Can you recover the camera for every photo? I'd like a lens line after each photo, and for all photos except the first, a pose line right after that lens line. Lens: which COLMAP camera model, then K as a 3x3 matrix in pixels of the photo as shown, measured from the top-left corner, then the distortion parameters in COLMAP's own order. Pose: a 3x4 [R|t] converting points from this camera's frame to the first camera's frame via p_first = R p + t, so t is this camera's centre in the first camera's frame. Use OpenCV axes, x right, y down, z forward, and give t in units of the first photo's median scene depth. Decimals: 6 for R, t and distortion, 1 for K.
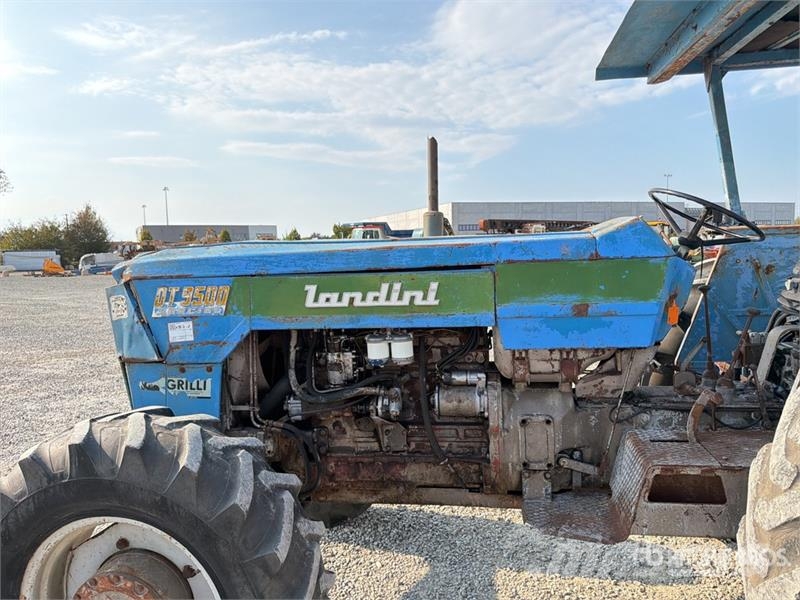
lens RADIAL K [[566.6, 0, 400.8], [0, 566.6, 300.7], [0, 0, 1]] dist [0.064057, -0.084357]
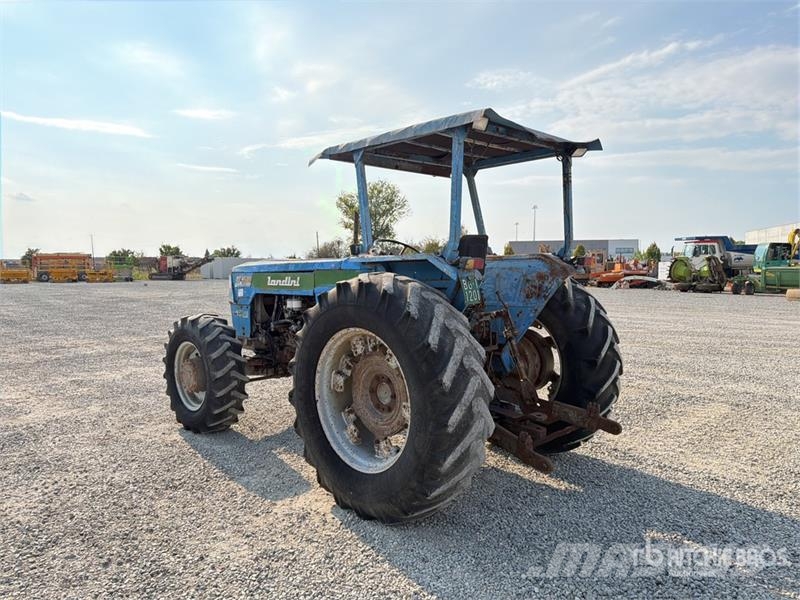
lens RADIAL K [[566.6, 0, 403.9], [0, 566.6, 299.0], [0, 0, 1]] dist [0.064057, -0.084357]
pose [[0.806778, 0.056093, -0.588187, 1.819869], [-0.071951, 0.997402, -0.003573, 0.038306], [0.586458, 0.045203, 0.808717, -0.716316]]
